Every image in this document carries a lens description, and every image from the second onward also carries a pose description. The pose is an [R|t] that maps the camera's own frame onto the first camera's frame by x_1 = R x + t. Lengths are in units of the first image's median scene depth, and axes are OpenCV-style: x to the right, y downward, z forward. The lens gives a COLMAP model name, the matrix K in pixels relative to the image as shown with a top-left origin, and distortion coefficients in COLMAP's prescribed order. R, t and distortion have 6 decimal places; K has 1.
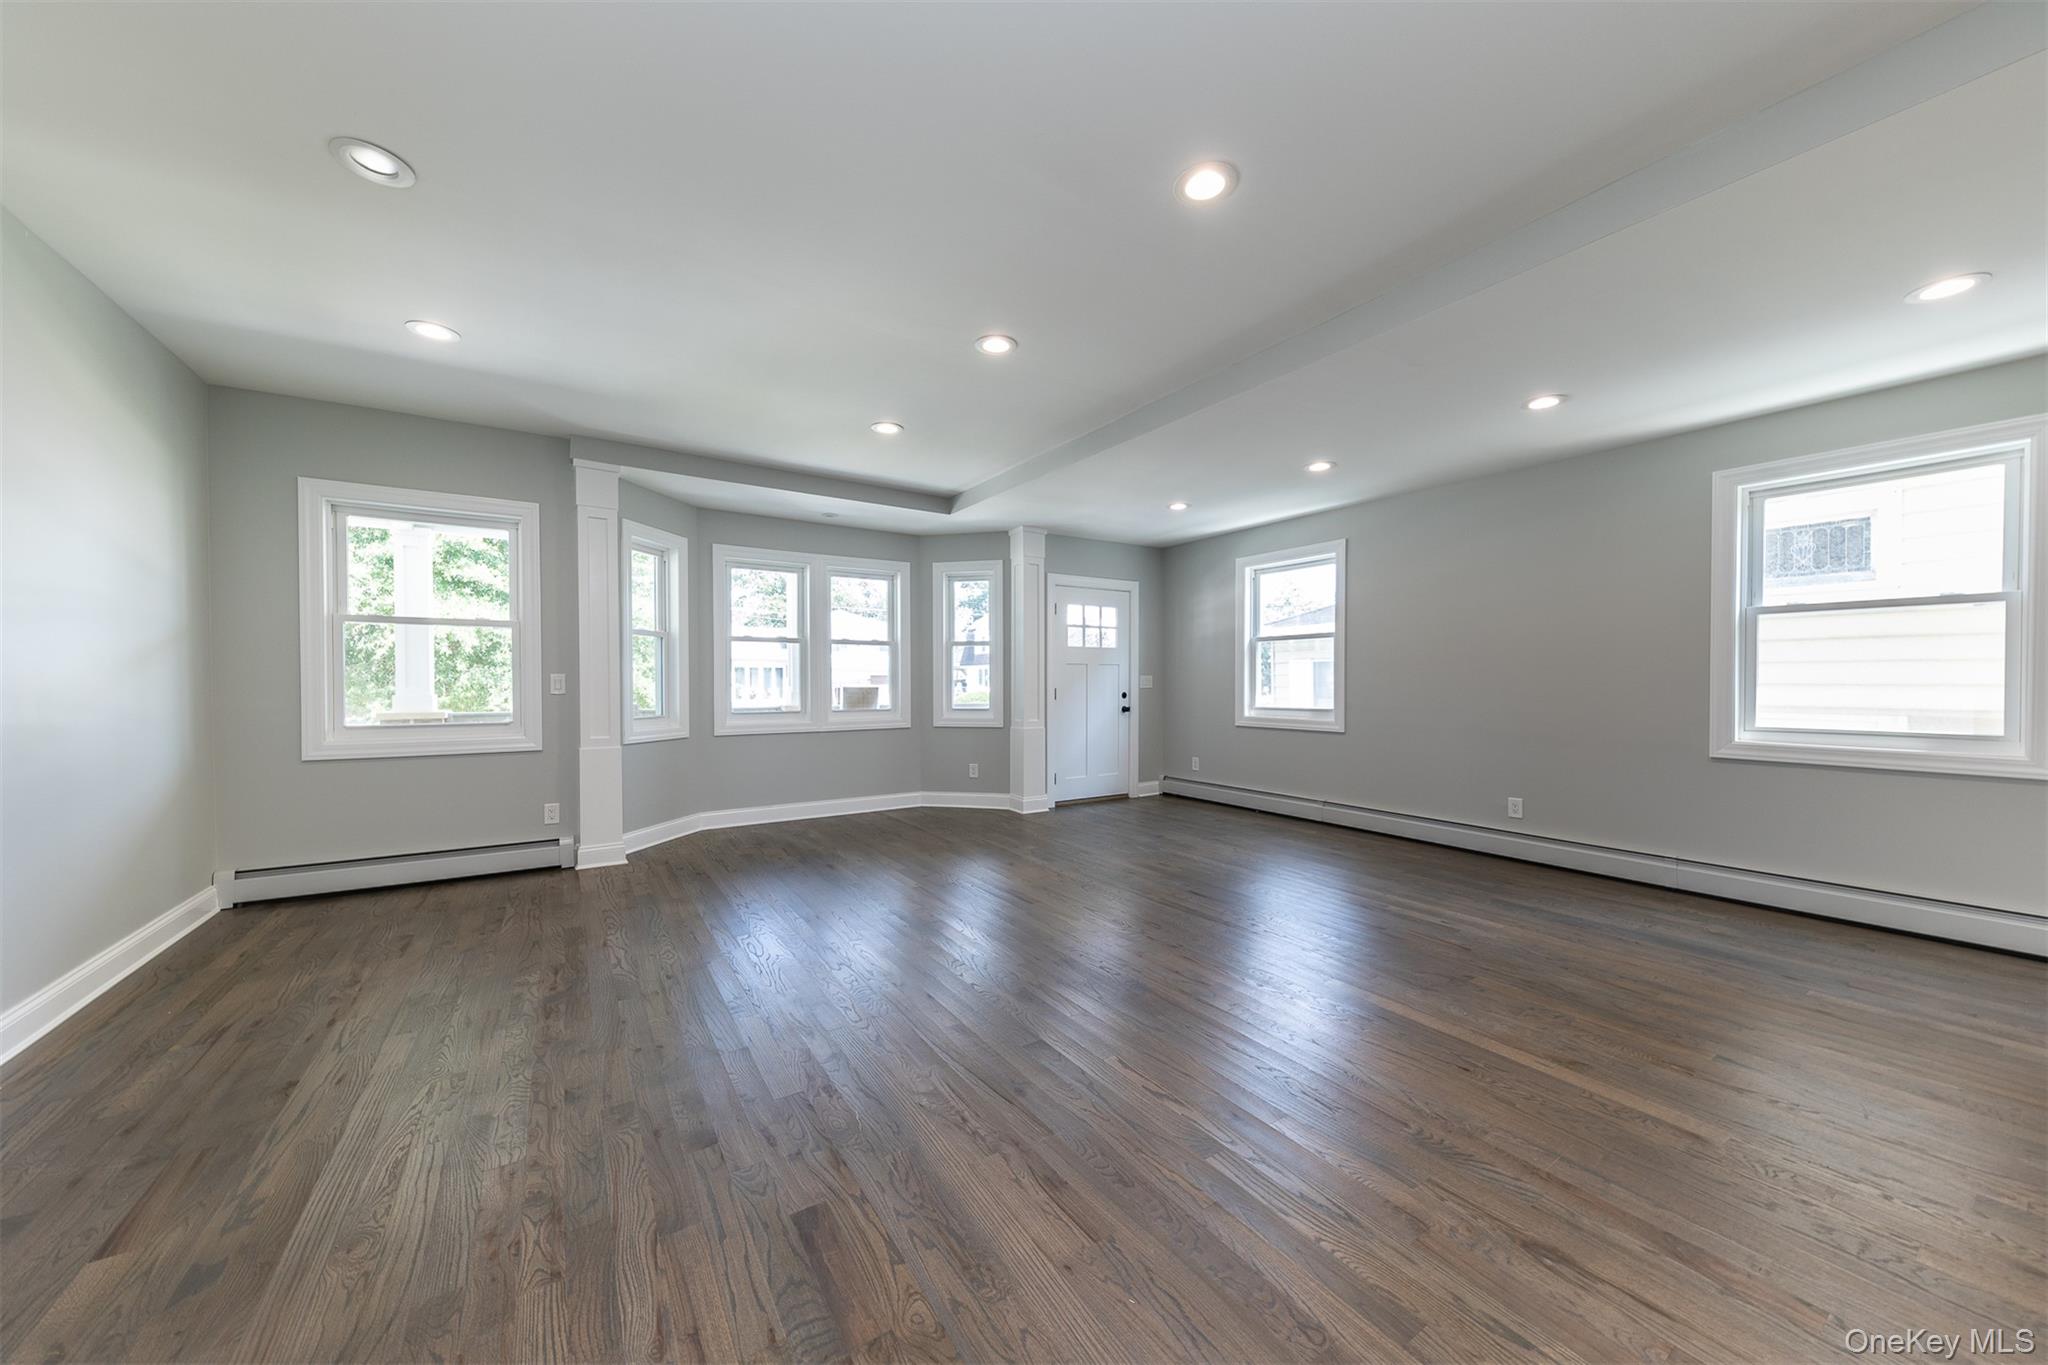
lens RADIAL K [[711.6, 0, 1018.6], [0, 711.6, 691.5], [0, 0, 1]] dist [0.000926, -0.000068]
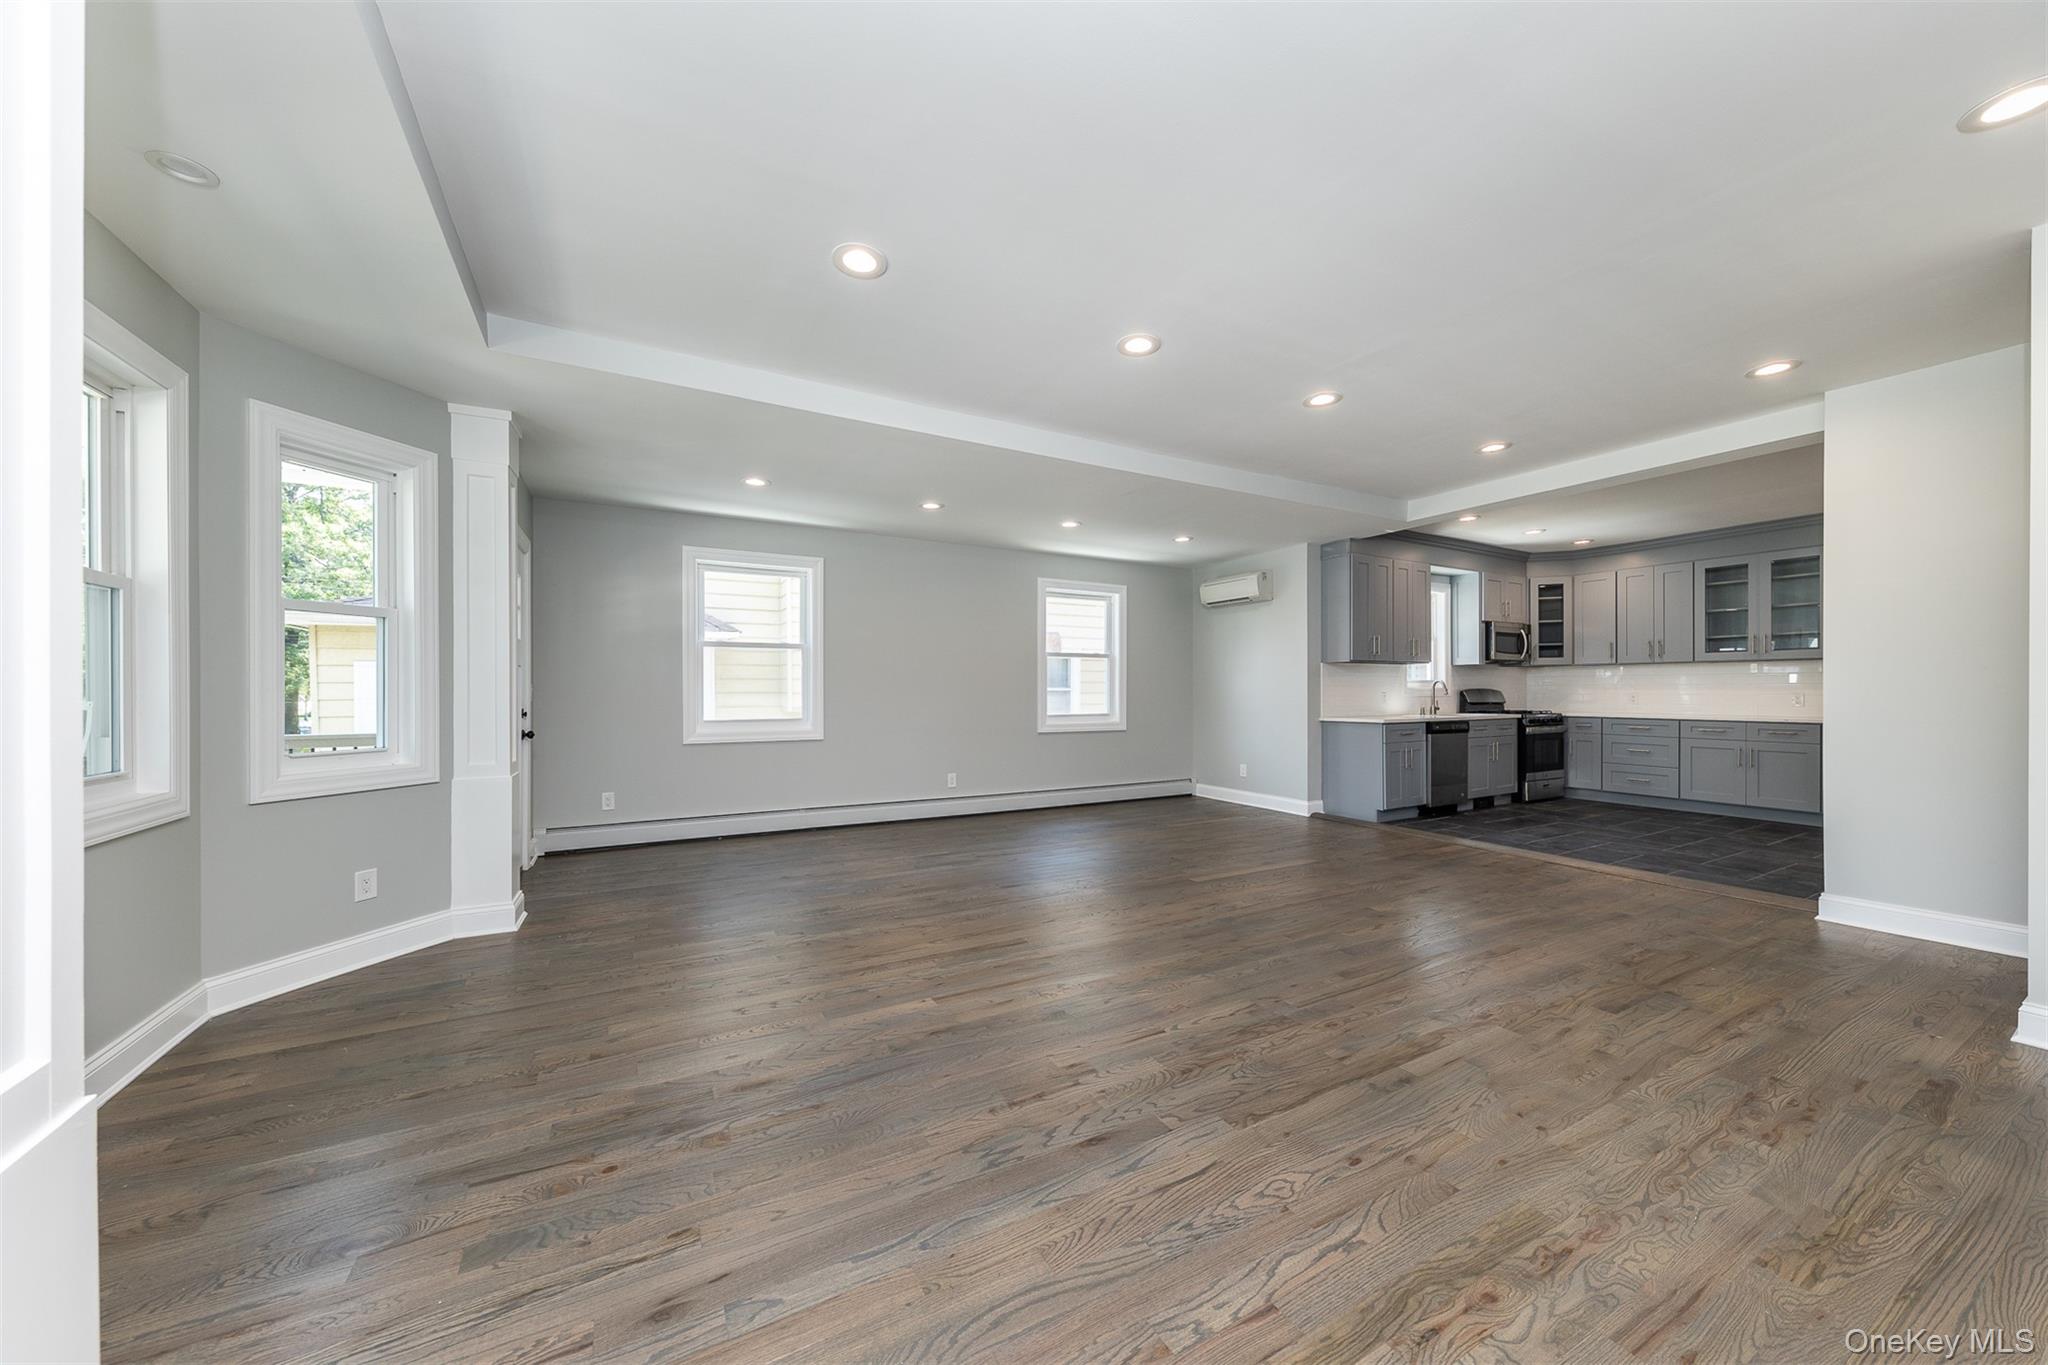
lens RADIAL K [[711.6, 0, 1018.6], [0, 711.6, 691.5], [0, 0, 1]] dist [0.000926, -0.000068]
pose [[0.067275, -0.001007, 0.997734, -0.967127], [0.013849, 0.999904, 0.000075, -0.017079], [-0.997638, 0.013813, 0.067282, 1.058949]]
